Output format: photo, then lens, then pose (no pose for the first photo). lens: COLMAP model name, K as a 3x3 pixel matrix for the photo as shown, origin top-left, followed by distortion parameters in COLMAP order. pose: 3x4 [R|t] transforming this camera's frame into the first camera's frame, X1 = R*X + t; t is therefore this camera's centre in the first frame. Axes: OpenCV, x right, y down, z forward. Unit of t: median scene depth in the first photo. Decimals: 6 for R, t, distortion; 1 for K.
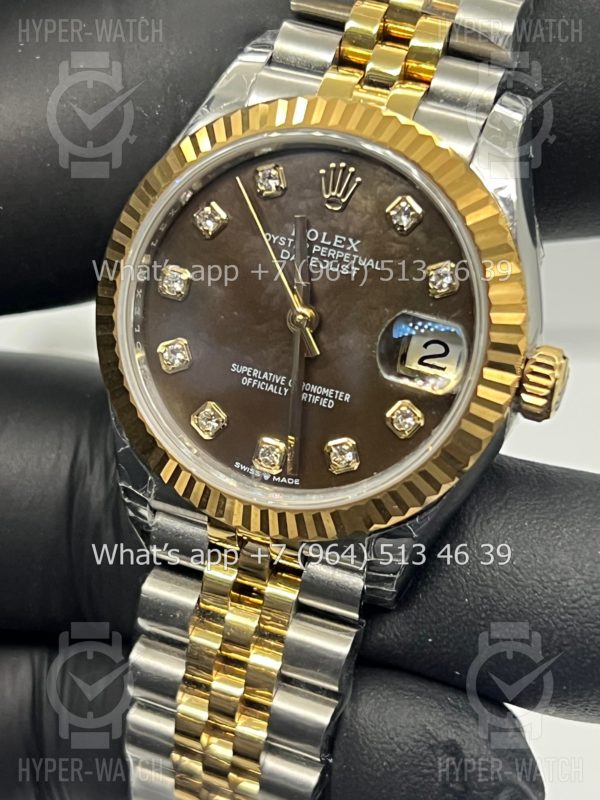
lens RADIAL K [[1838.7, 0, 299.1], [0, 1838.7, 423.0], [0, 0, 1]] dist [0.052265, 0.322226]
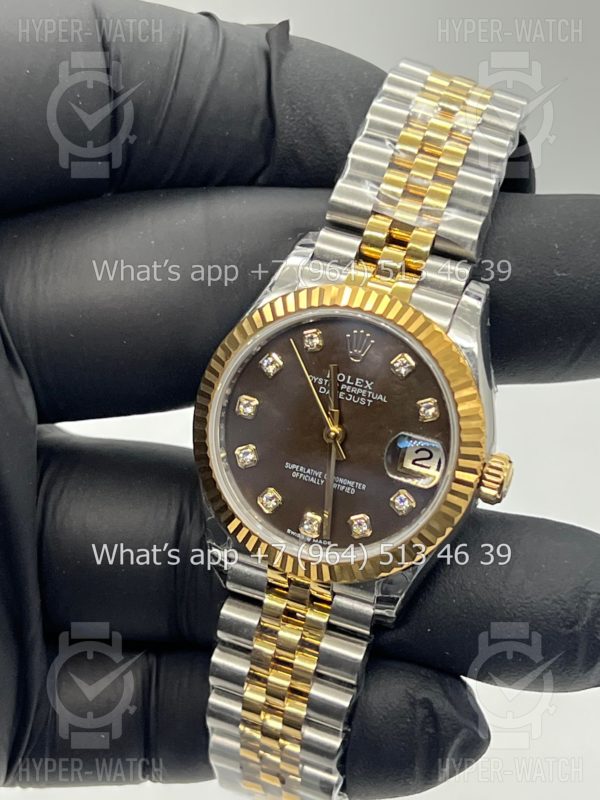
lens RADIAL K [[1764.4, 0, 300.0], [0, 1764.4, 400.0], [0, 0, 1]] dist [0.083344, -0.131033]
pose [[0.999961, 0.005811, 0.006703, -0.034859], [-0.005845, 0.999970, 0.005108, -0.089903], [-0.006674, -0.005147, 0.999964, -0.418500]]
